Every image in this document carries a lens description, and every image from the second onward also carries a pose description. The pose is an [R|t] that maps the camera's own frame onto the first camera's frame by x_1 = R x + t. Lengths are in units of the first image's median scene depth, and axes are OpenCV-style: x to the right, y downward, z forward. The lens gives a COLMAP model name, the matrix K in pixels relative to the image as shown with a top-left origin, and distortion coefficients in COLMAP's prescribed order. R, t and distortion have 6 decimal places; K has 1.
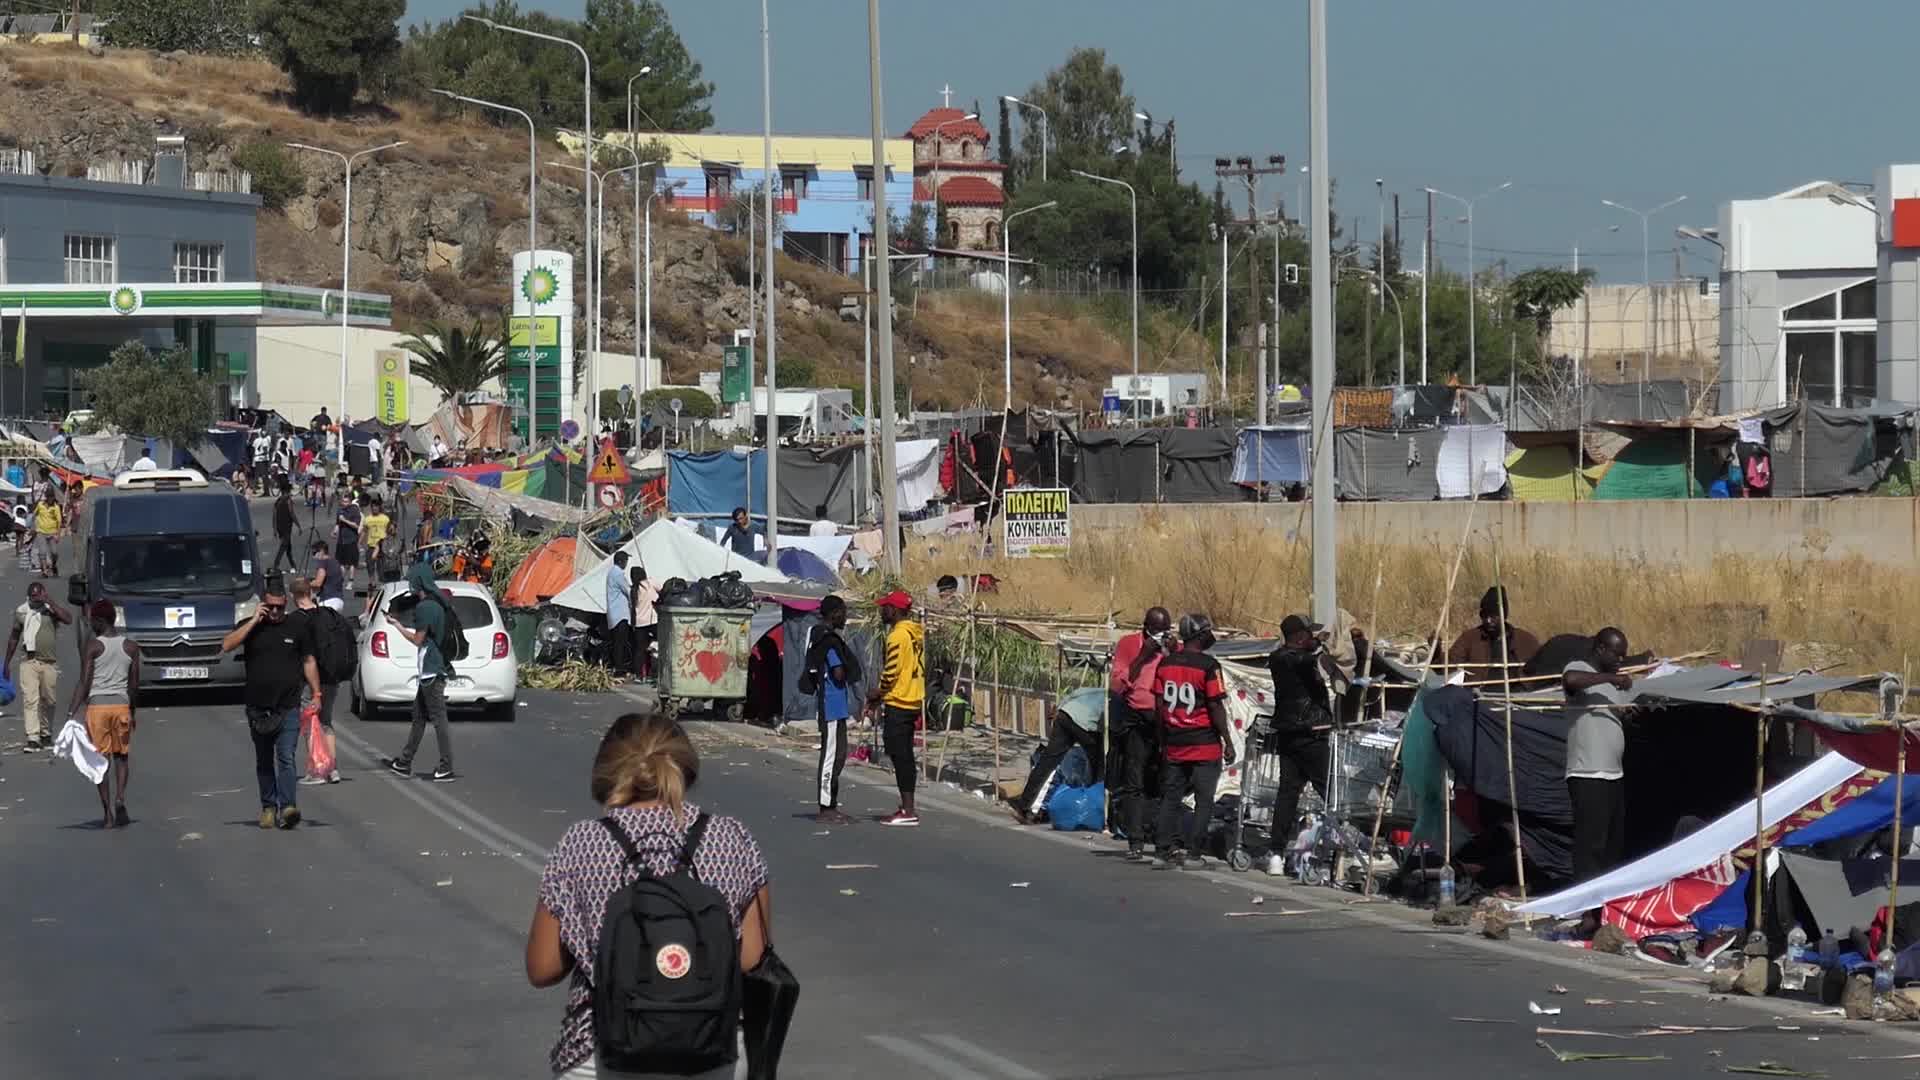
lens RADIAL K [[11089.9, 0, 965.9], [0, 11089.9, 532.8], [0, 0, 1]] dist [0.500007, 0.000000]
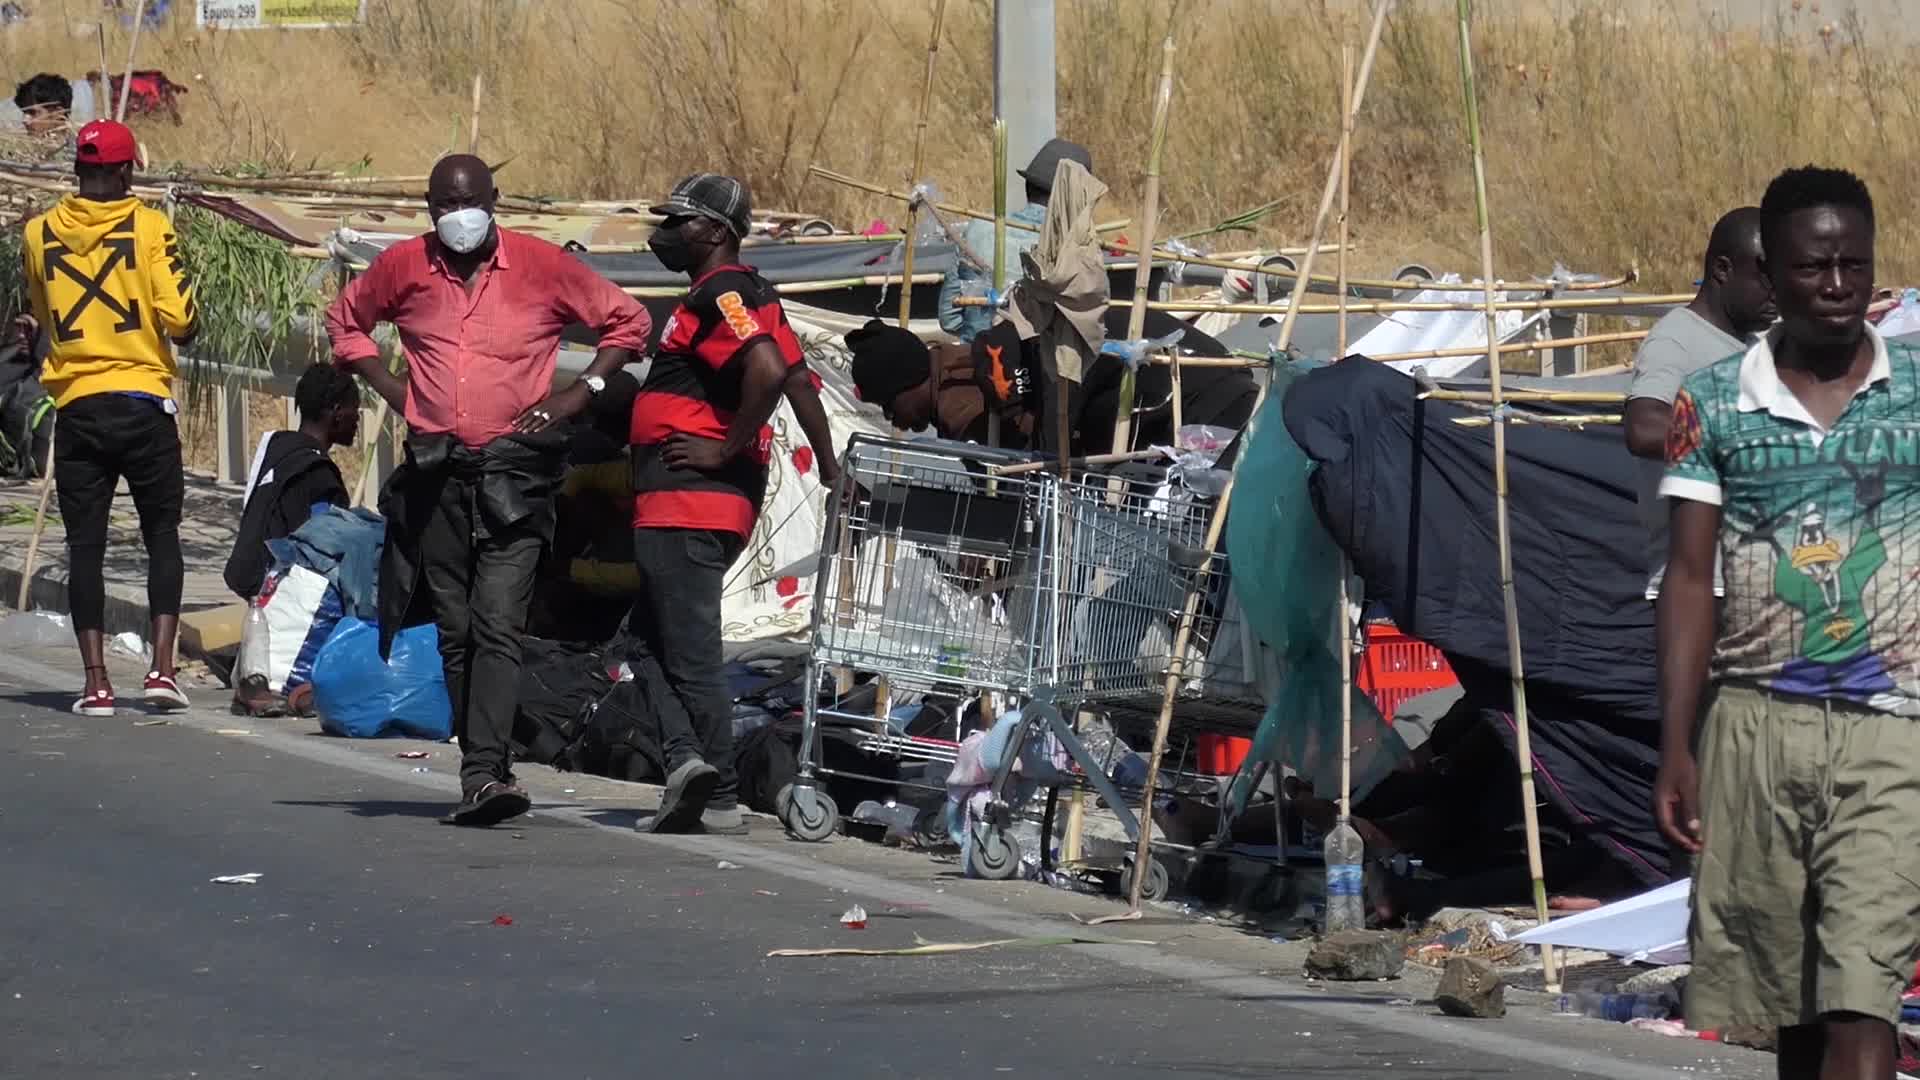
lens RADIAL K [[11089.9, 0, 959.6], [0, 11089.9, 543.0], [0, 0, 1]] dist [0.500007, 0.000000]
pose [[0.999606, 0.000107, 0.028056, 0.019001], [-0.000062, 0.999999, -0.001575, 0.020579], [-0.028057, 0.001573, 0.999605, 0.610057]]
